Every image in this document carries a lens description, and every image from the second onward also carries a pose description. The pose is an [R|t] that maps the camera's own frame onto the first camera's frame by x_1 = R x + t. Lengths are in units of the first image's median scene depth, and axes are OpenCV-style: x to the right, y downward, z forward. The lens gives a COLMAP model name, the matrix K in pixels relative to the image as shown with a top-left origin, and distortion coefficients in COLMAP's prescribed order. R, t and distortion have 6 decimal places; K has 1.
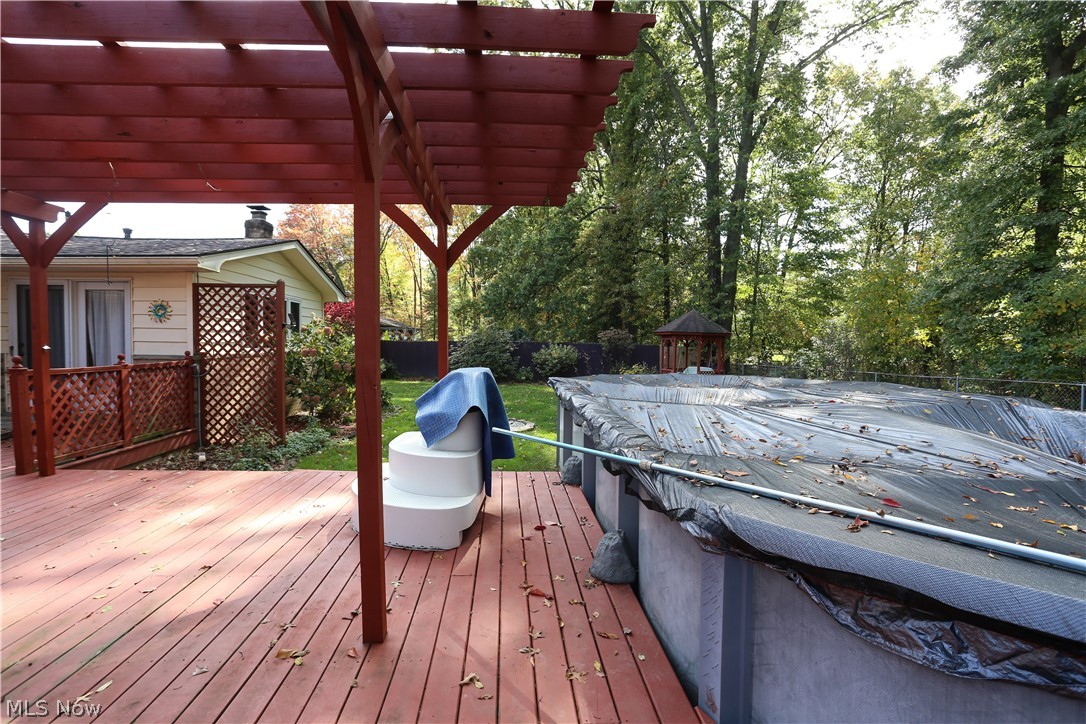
lens RADIAL K [[530.7, 0, 543.0], [0, 530.7, 362.0], [0, 0, 1]] dist [-0.077534, 0.031363]
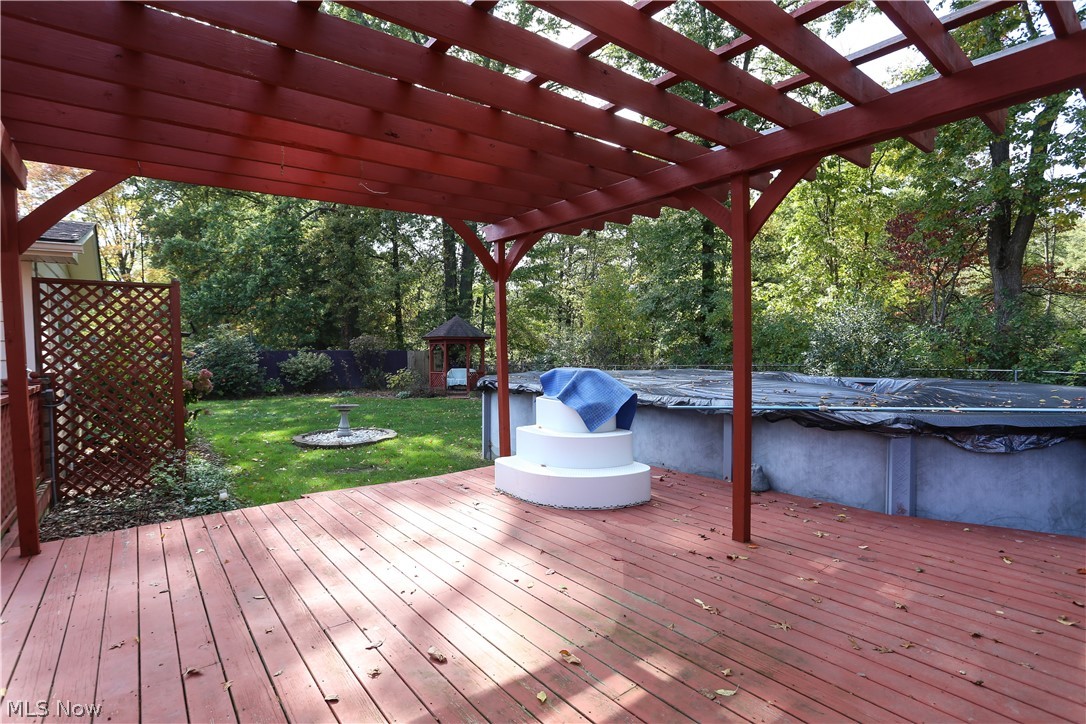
lens RADIAL K [[530.7, 0, 543.0], [0, 530.7, 362.0], [0, 0, 1]] dist [-0.077534, 0.031363]
pose [[0.821464, -0.040422, 0.568826, -0.494242], [0.045330, 0.998957, 0.005525, -0.007041], [-0.568456, 0.021246, 0.822439, 0.019353]]
